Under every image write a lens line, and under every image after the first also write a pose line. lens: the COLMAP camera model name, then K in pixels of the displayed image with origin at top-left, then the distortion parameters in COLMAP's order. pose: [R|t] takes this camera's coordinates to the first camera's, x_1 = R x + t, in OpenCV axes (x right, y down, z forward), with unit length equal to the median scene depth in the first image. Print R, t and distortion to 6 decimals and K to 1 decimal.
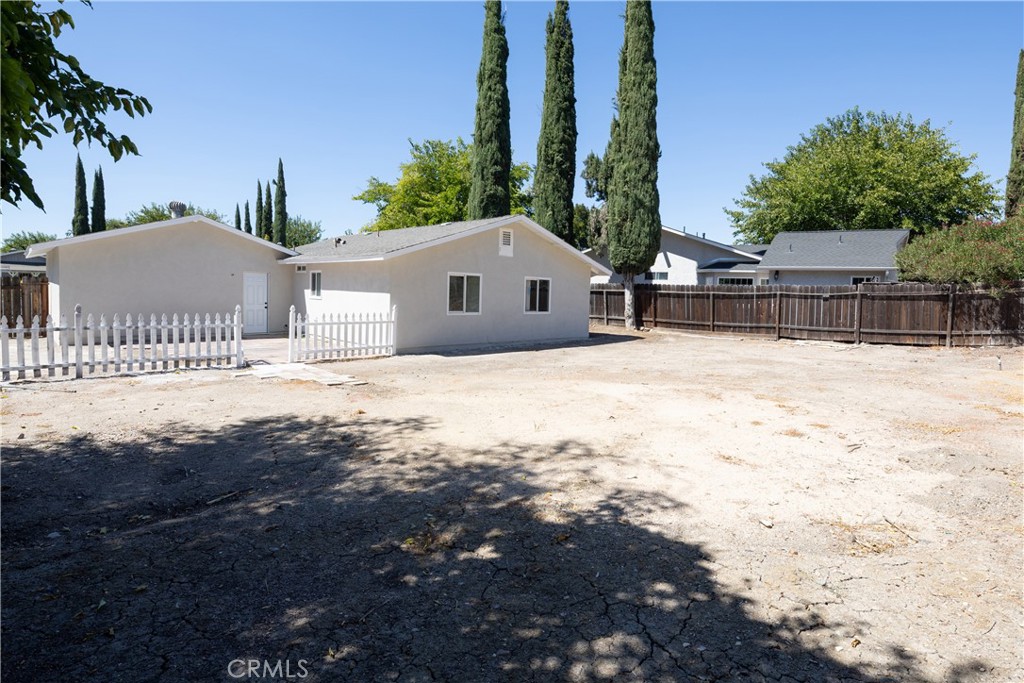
lens RADIAL K [[644.4, 0, 511.6], [0, 644.4, 296.1], [0, 0, 1]] dist [-0.002909, -0.001683]
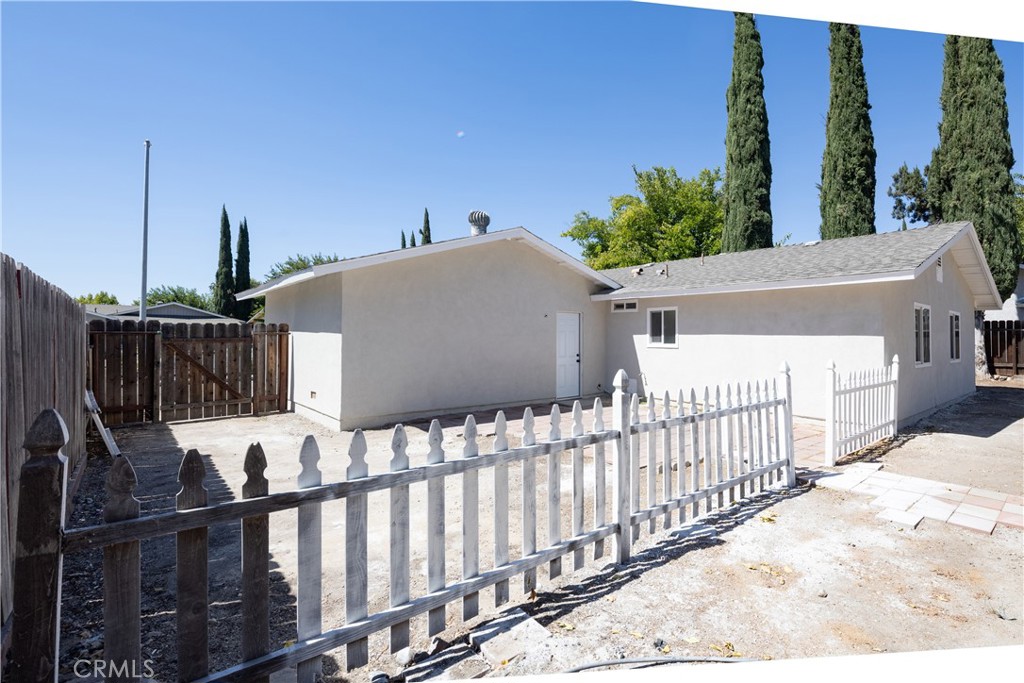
lens RADIAL K [[502.6, 0, 507.2], [0, 502.6, 309.9], [0, 0, 1]] dist [-0.001168, -0.000857]
pose [[0.999676, -0.019459, 0.016403, -0.381459], [0.020511, 0.997565, -0.066661, -0.003030], [-0.015066, 0.066976, 0.997641, 0.353578]]
